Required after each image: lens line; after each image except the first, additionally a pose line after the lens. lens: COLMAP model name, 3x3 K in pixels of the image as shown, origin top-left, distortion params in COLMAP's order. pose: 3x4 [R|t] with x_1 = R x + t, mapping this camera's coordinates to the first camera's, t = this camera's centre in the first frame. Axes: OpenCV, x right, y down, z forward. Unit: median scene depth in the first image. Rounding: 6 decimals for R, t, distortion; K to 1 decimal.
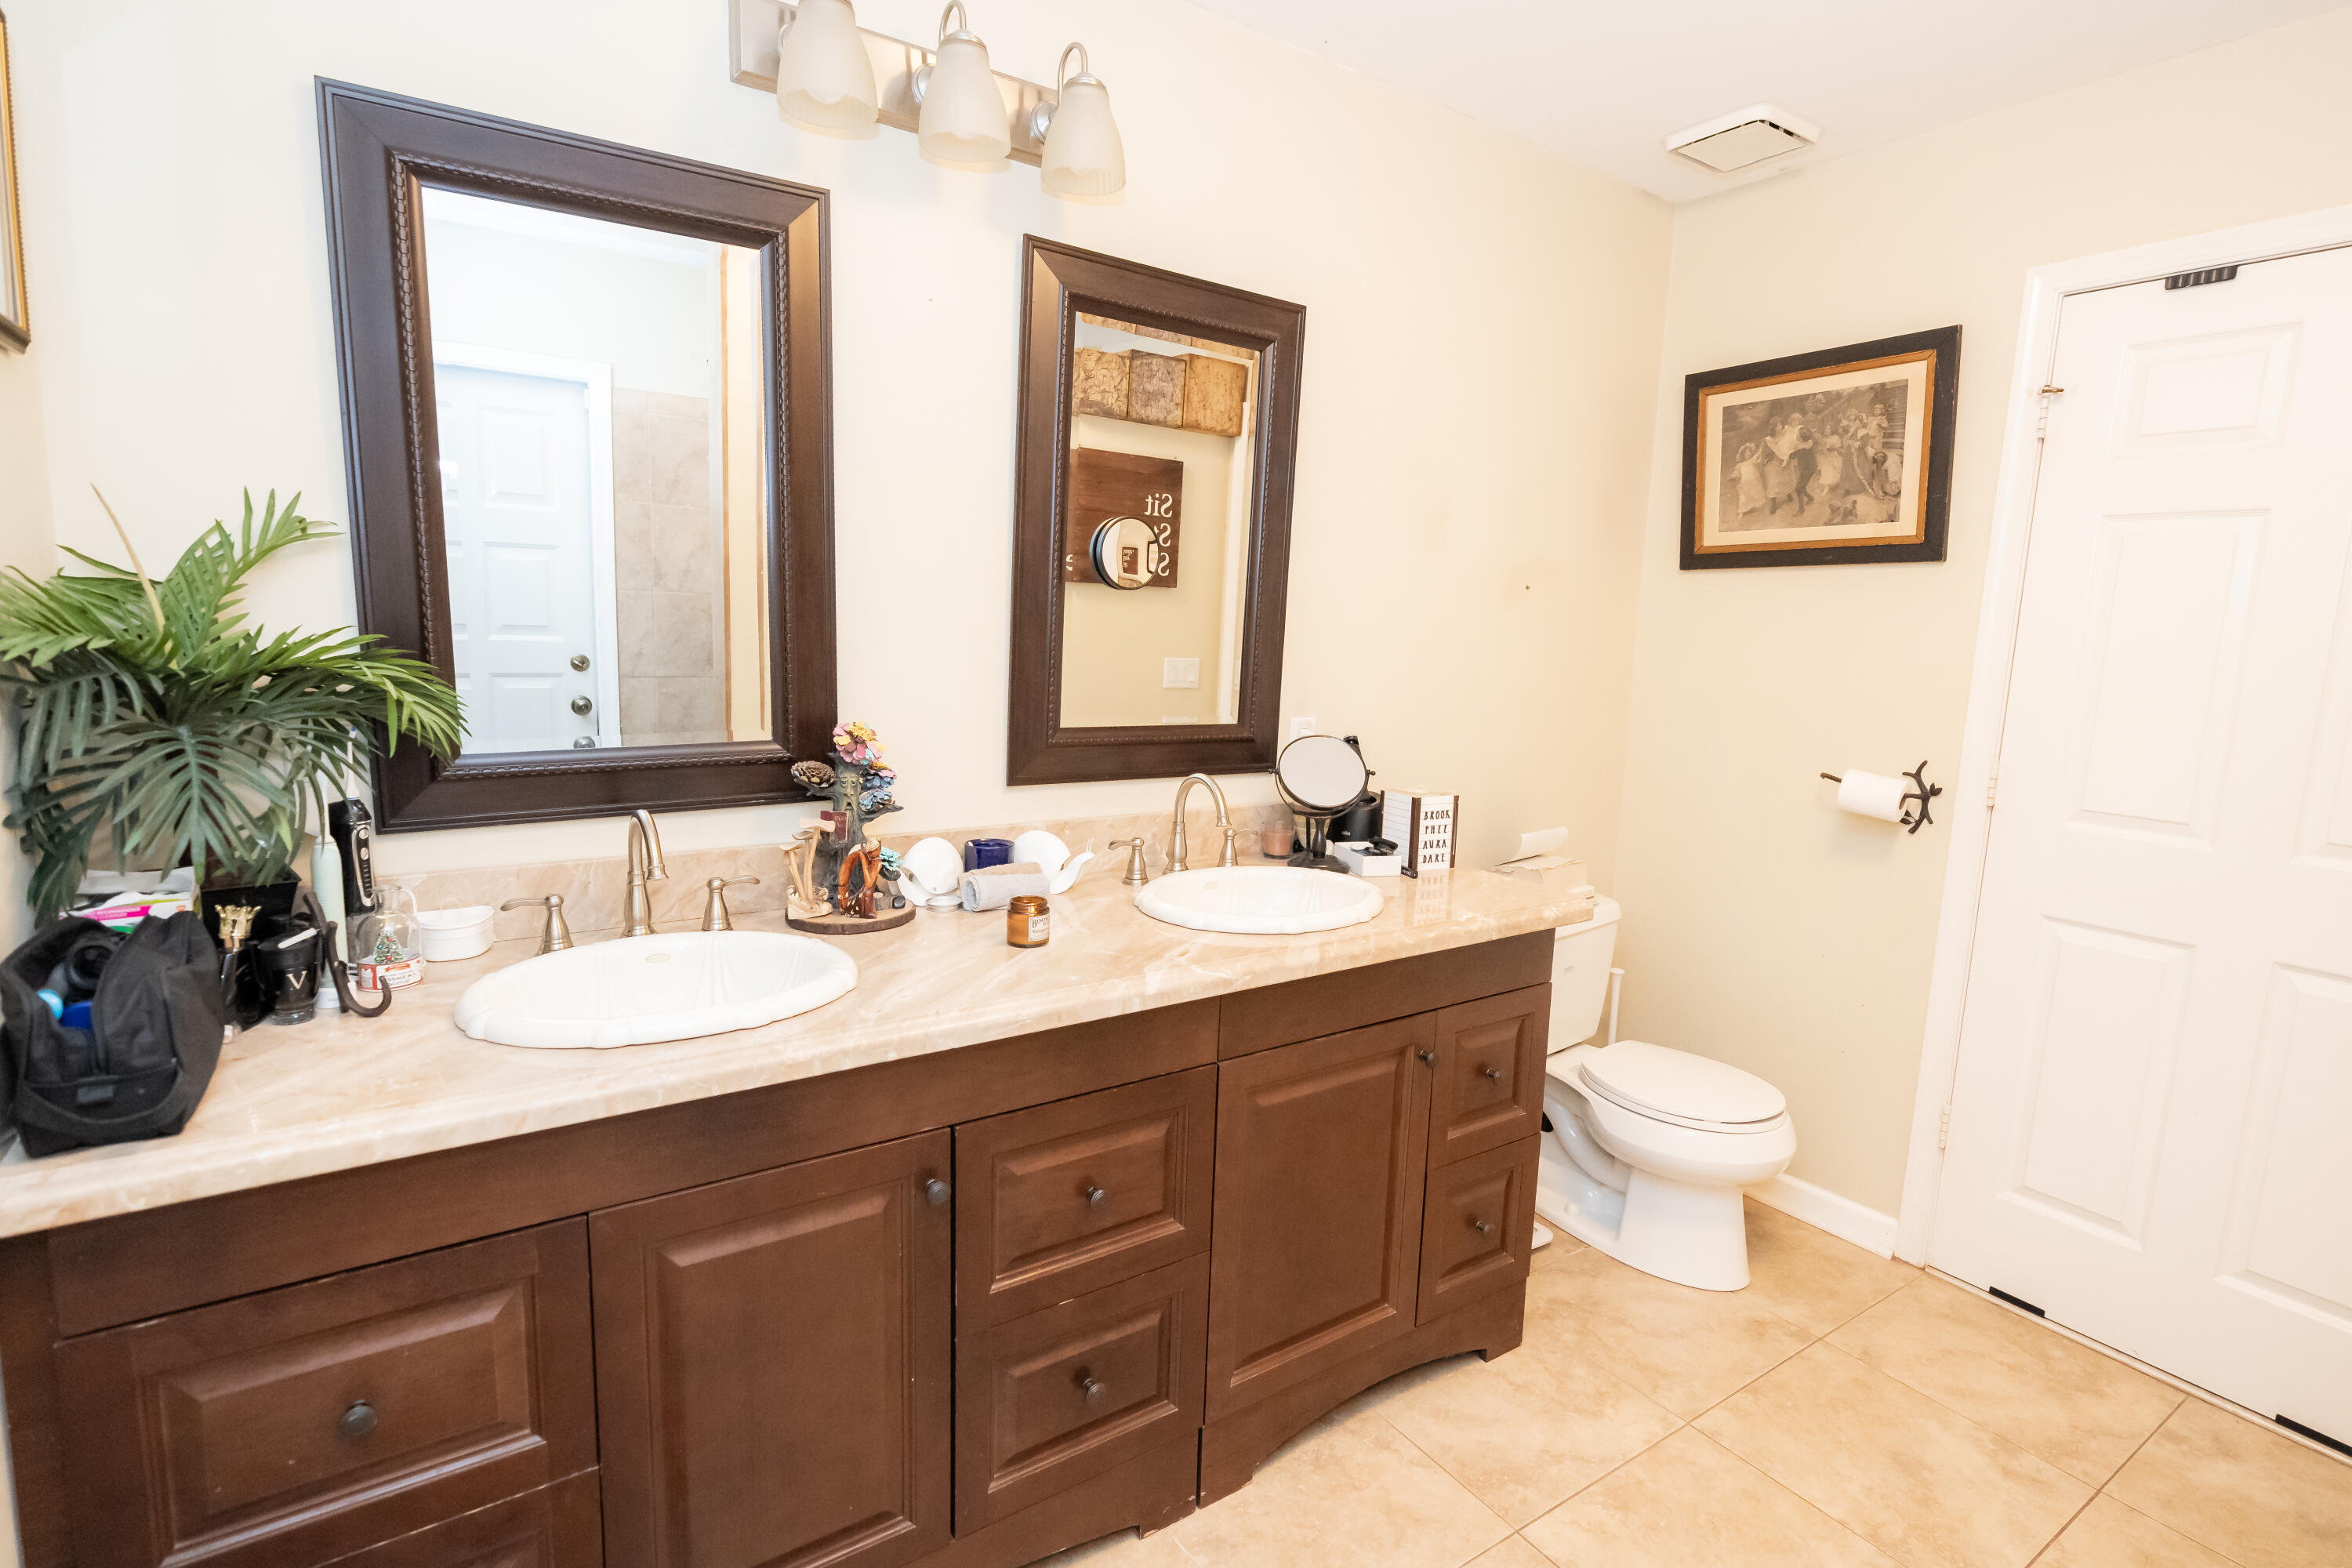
lens RADIAL K [[1164.2, 0, 1176.0], [0, 1164.2, 784.0], [0, 0, 1]] dist [-0.012264, 0.000283]
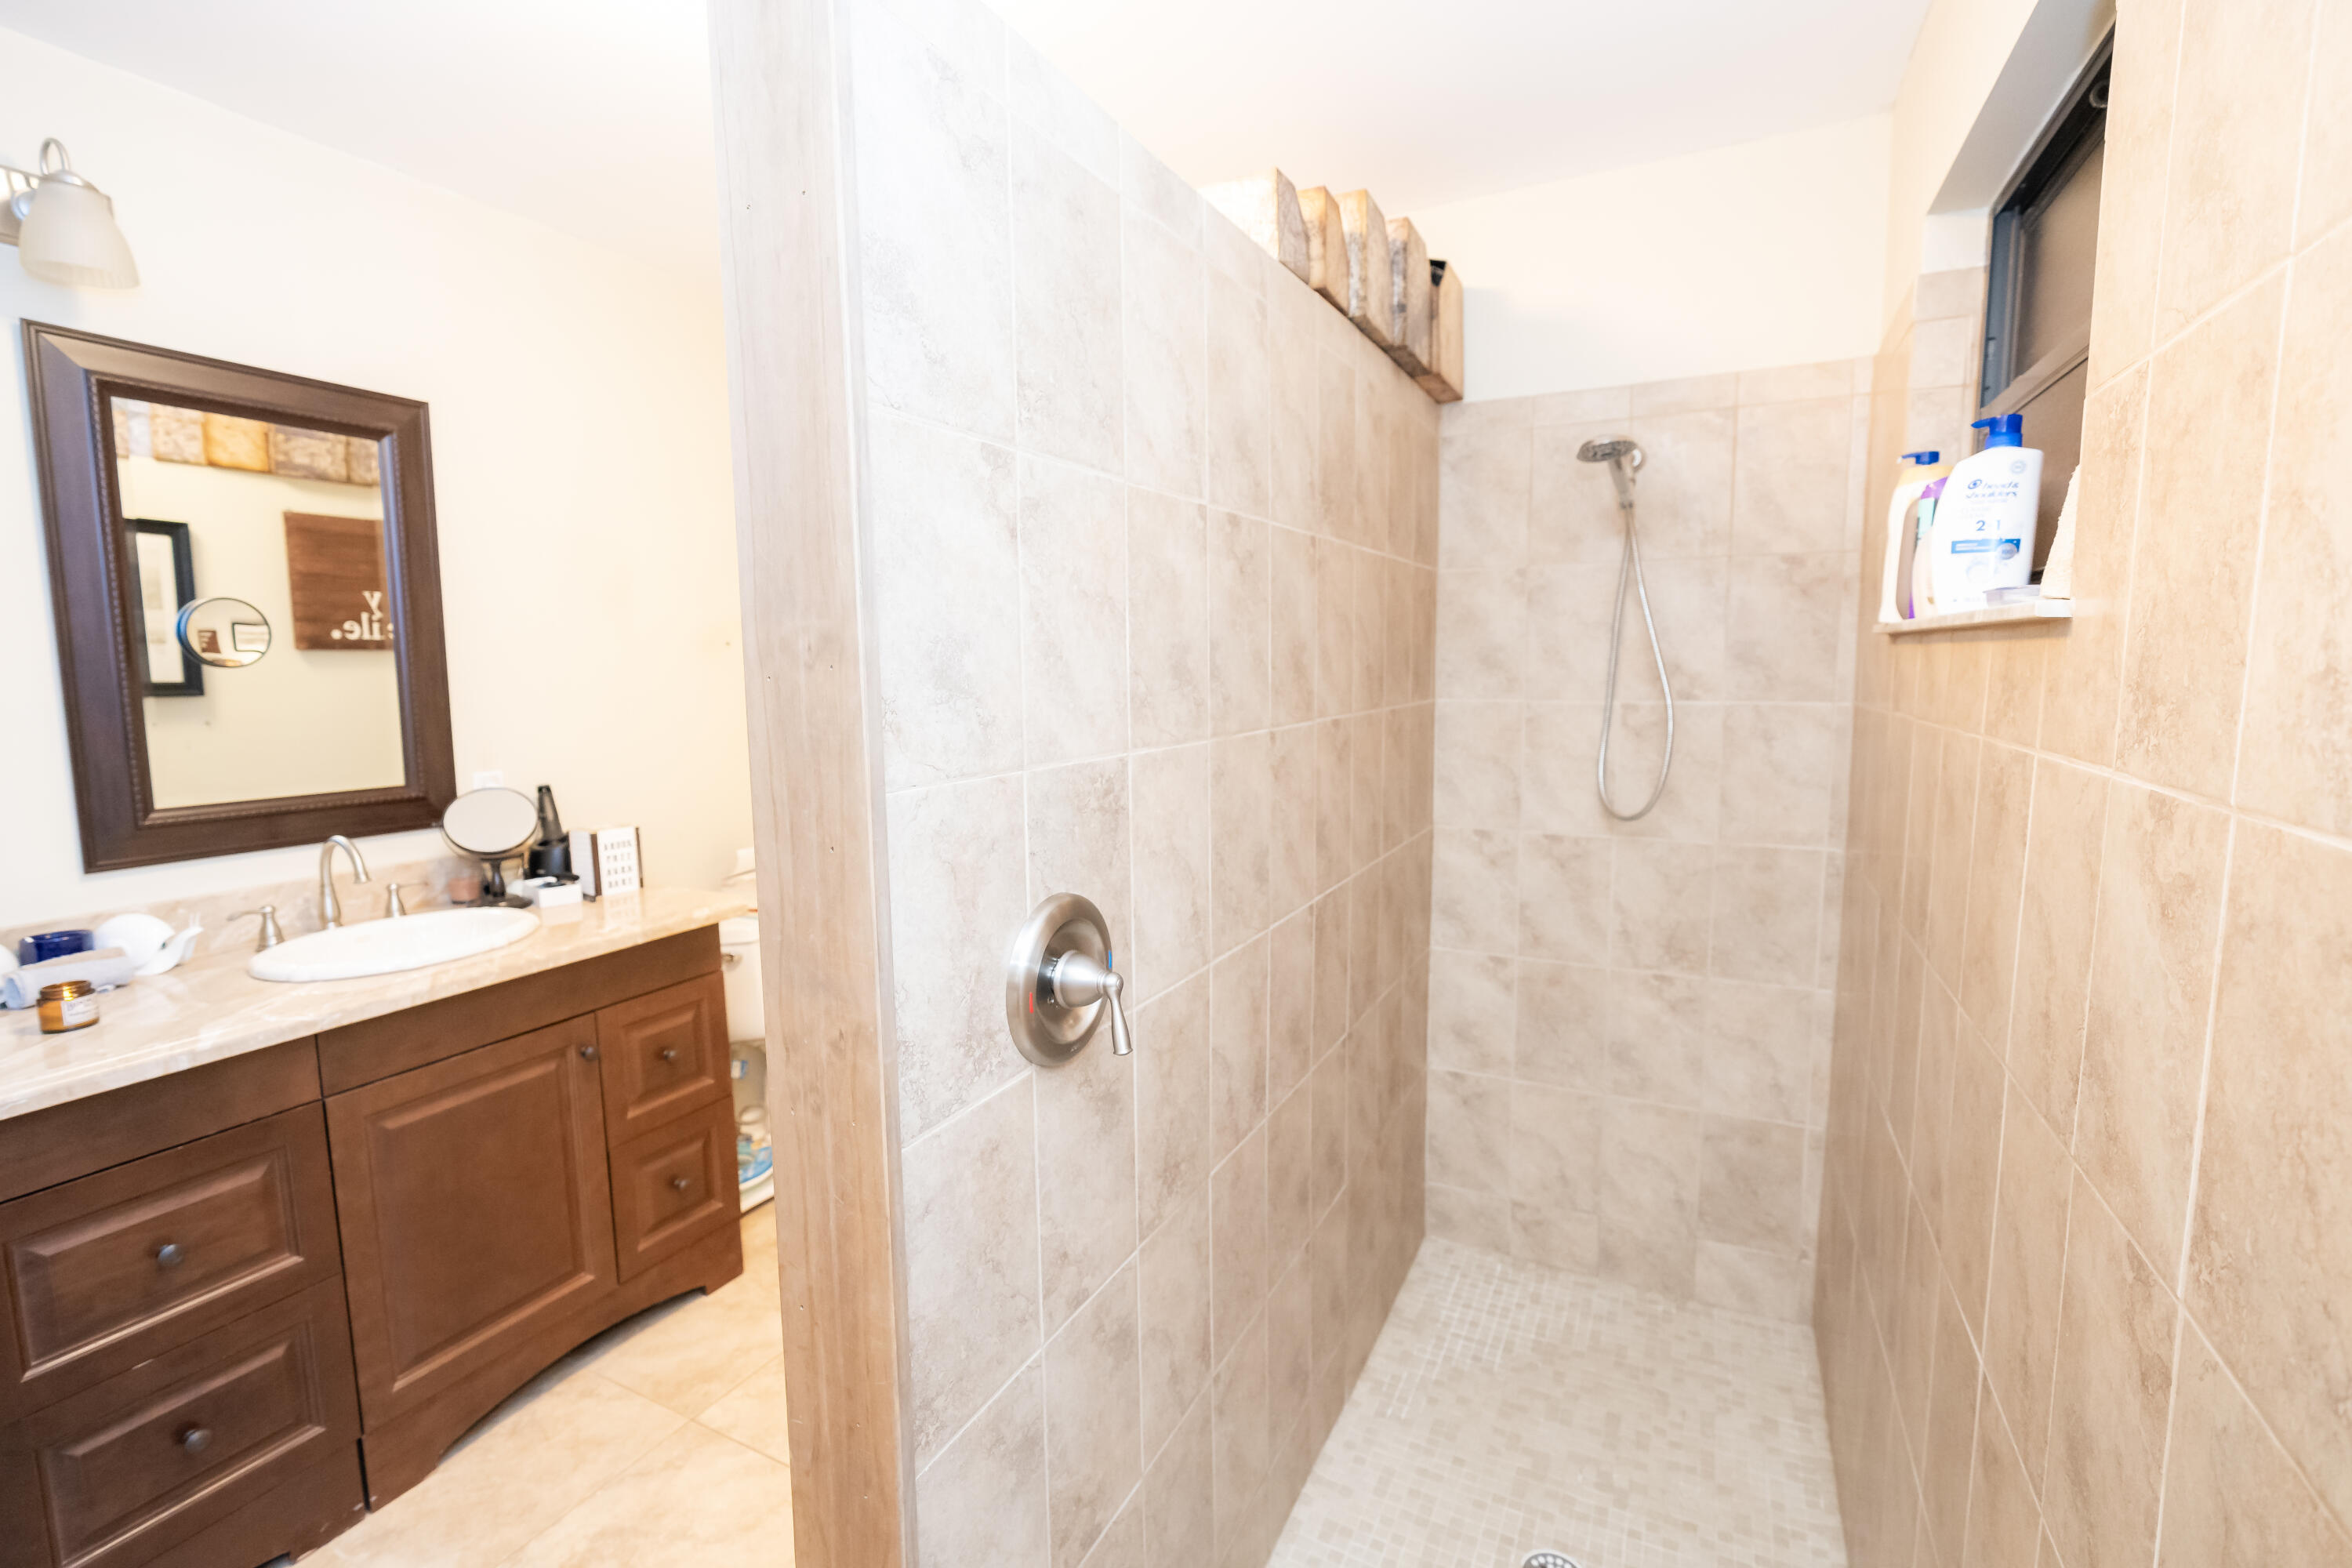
lens RADIAL K [[1053.6, 0, 1176.0], [0, 1053.6, 784.0], [0, 0, 1]] dist [-0.000796, 0.000620]
pose [[0.871632, -0.102172, 0.479393, 0.244120], [0.111984, 0.993676, 0.008171, 0.022410], [-0.477197, 0.046562, 0.877562, -0.225492]]
